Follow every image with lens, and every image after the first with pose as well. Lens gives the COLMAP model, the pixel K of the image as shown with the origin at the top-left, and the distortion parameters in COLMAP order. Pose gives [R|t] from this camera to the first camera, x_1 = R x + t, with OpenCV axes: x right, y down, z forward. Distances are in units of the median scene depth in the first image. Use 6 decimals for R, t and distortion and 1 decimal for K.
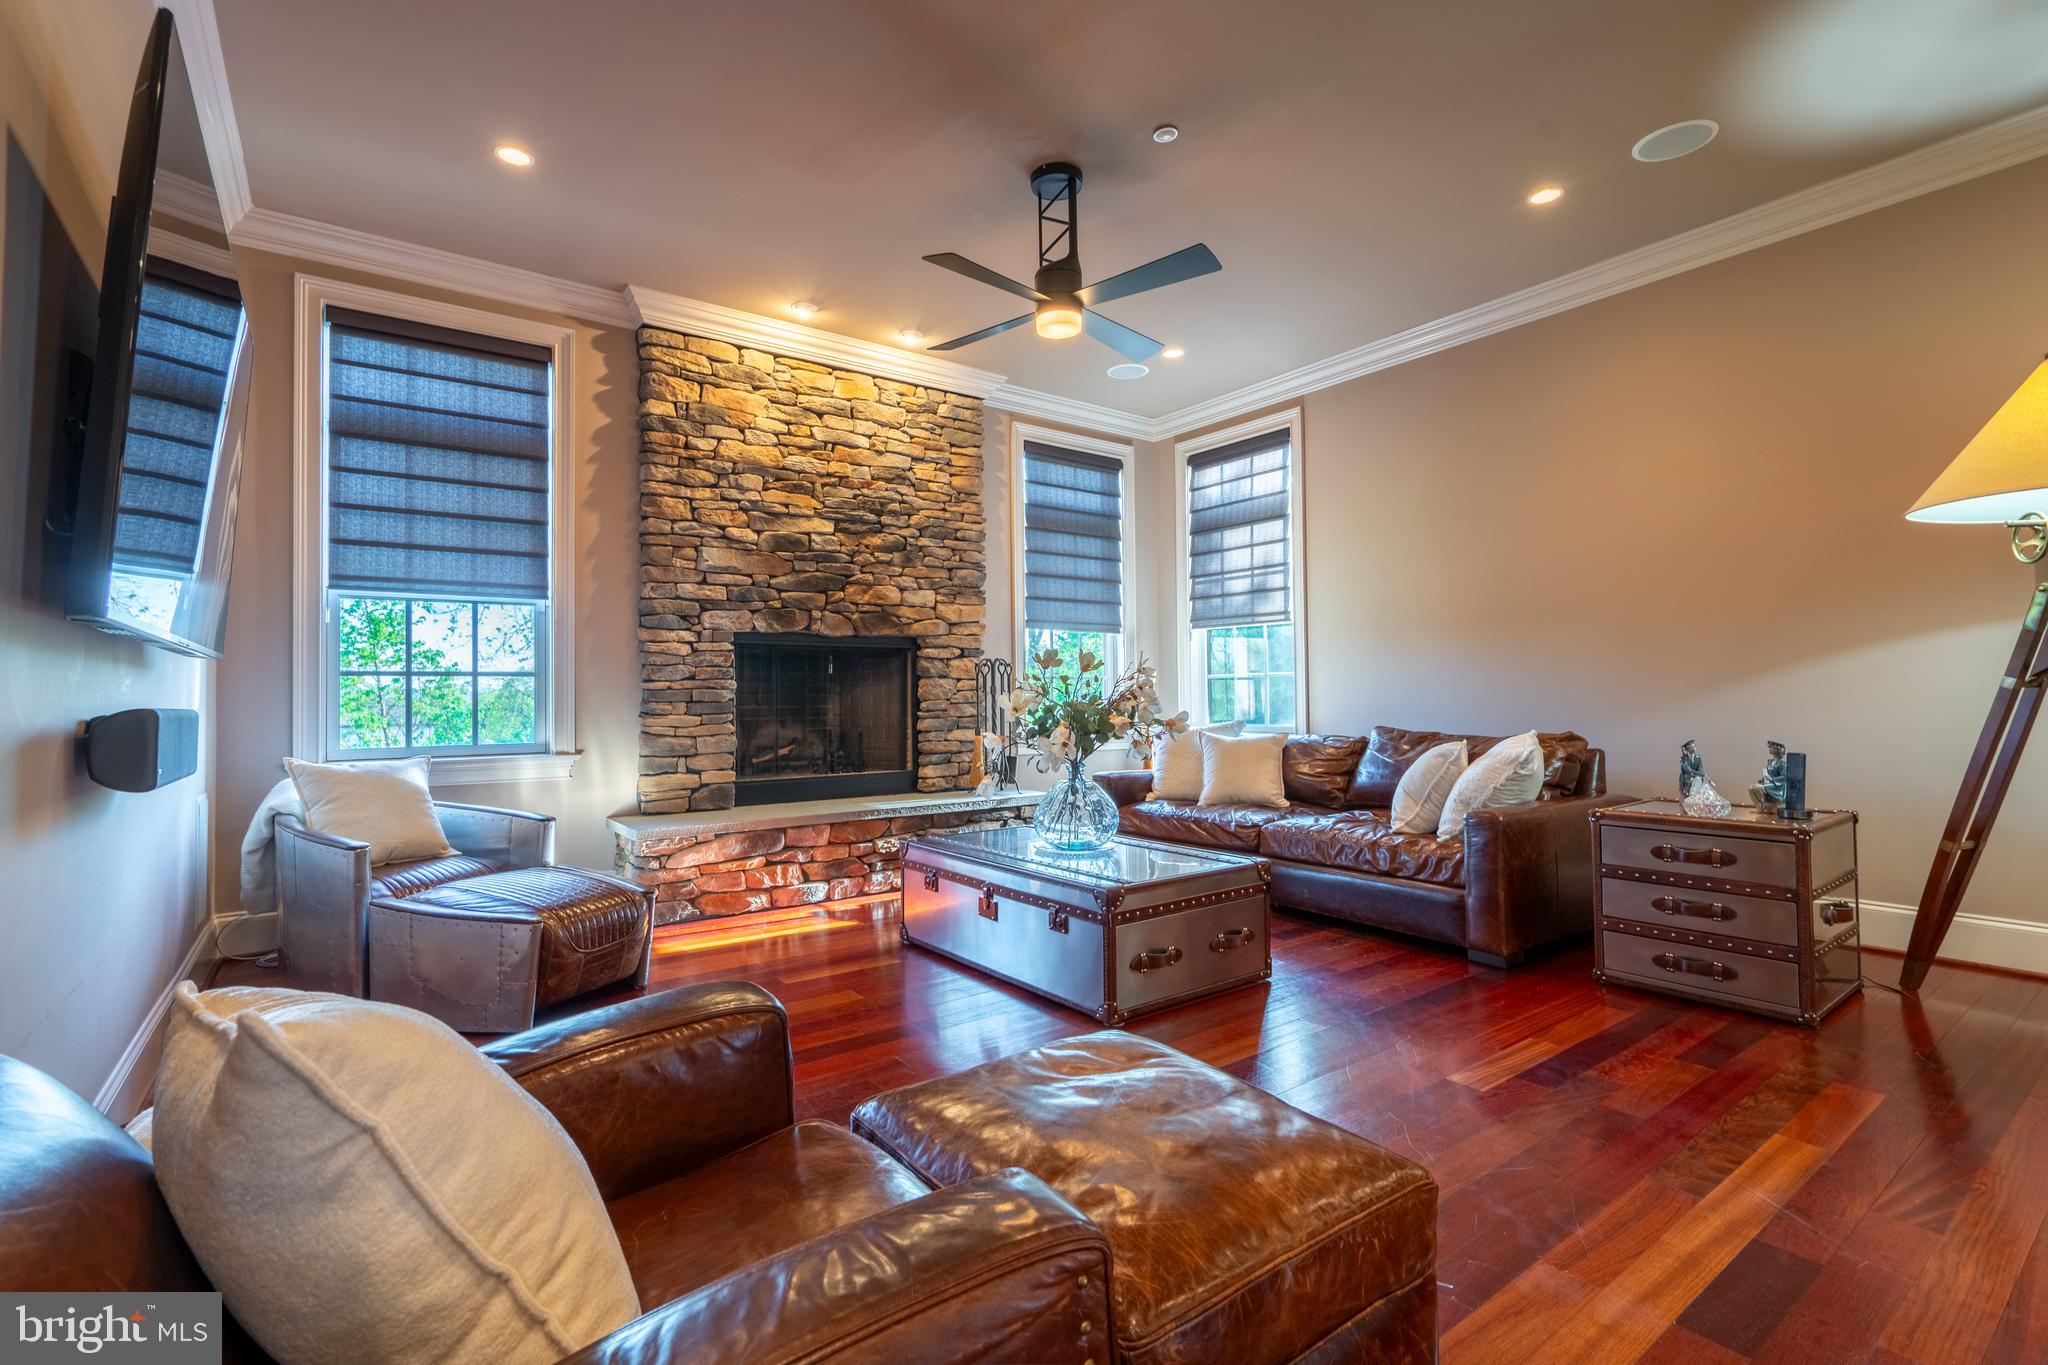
lens RADIAL K [[957.7, 0, 1051.0], [0, 957.7, 673.1], [0, 0, 1]] dist [-0.008145, 0.003850]
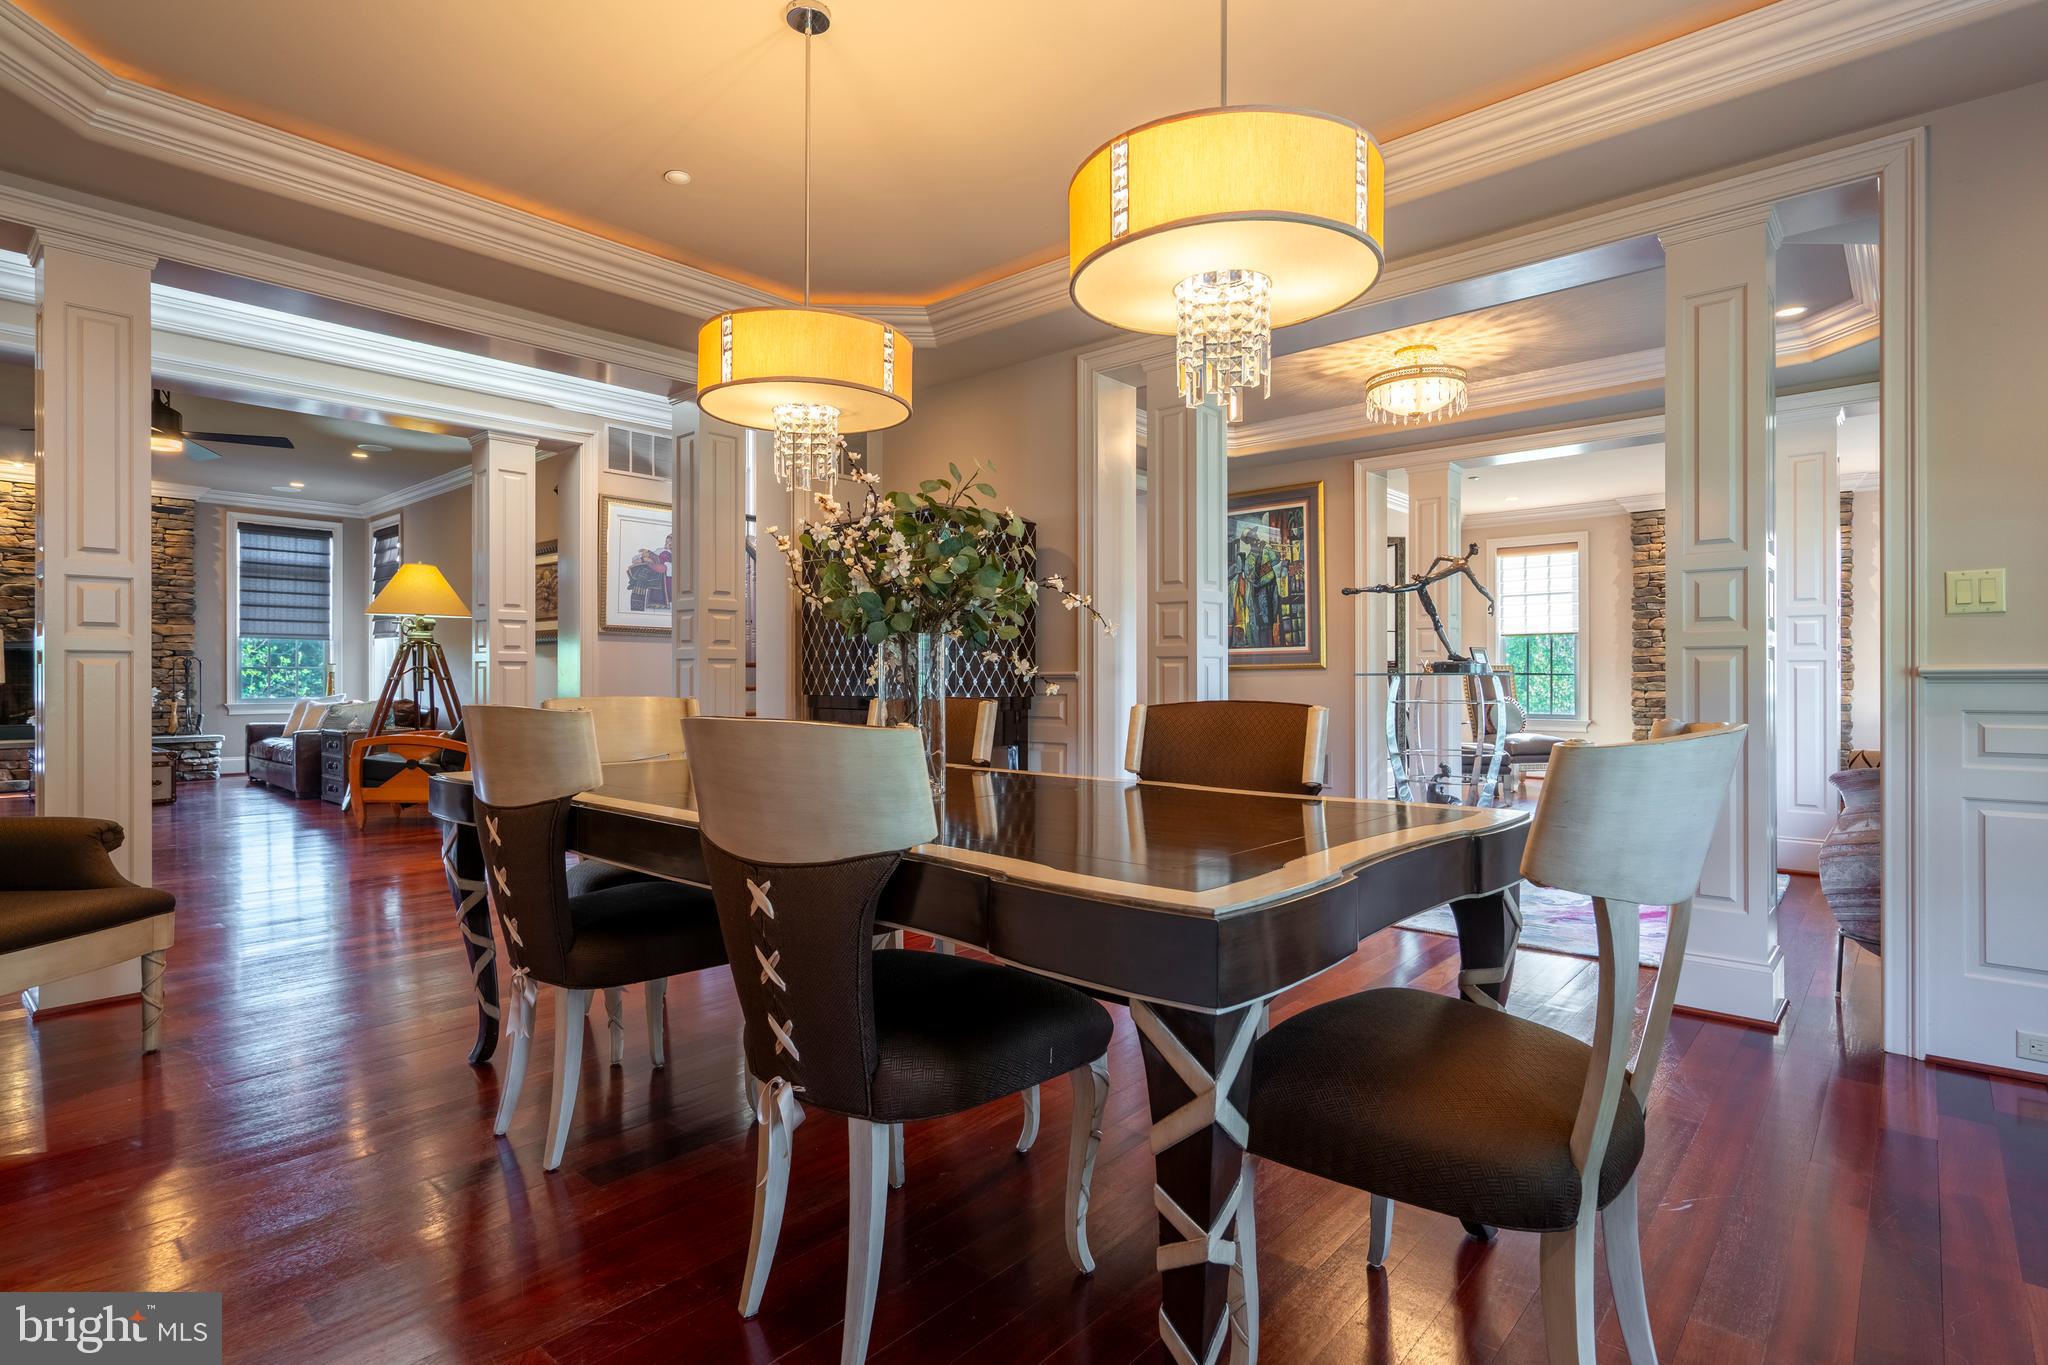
lens RADIAL K [[1012.8, 0, 1008.8], [0, 1012.8, 678.8], [0, 0, 1]] dist [-0.002122, -0.000014]
pose [[0.973756, 0.009373, 0.227401, 1.153466], [-0.015106, 0.999610, 0.023484, -0.050202], [-0.227092, -0.026303, 0.973518, -1.312762]]
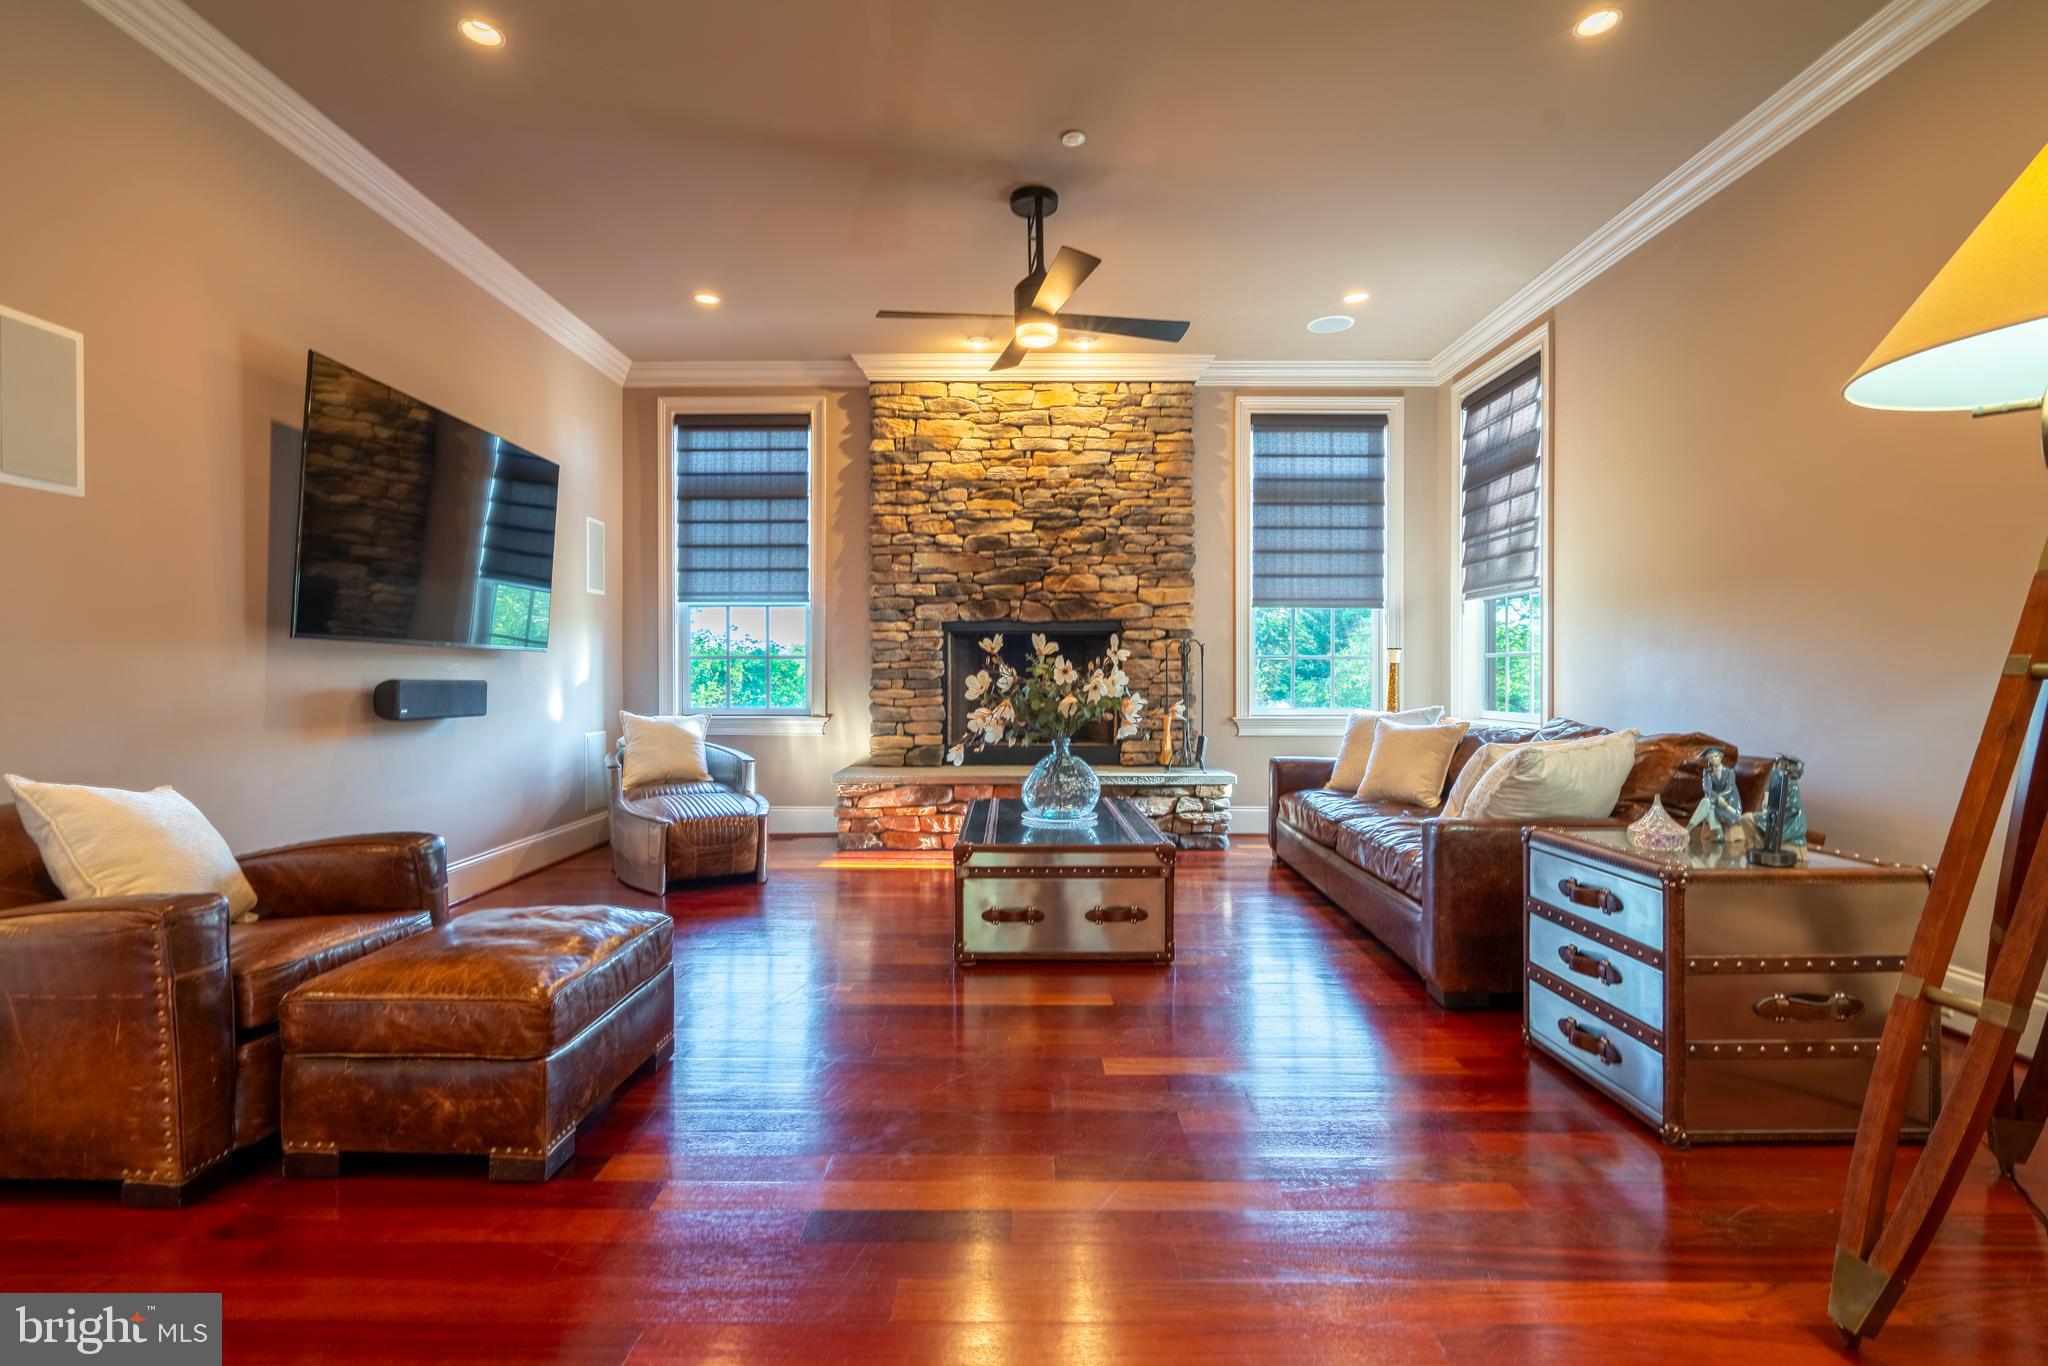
lens RADIAL K [[957.7, 0, 970.3], [0, 957.7, 680.3], [0, 0, 1]] dist [-0.008145, 0.003850]
pose [[0.790673, 0.011108, -0.612137, 0.463509], [0.008051, 0.999560, 0.028539, -0.003015], [0.612185, -0.027493, 0.790236, 0.064796]]
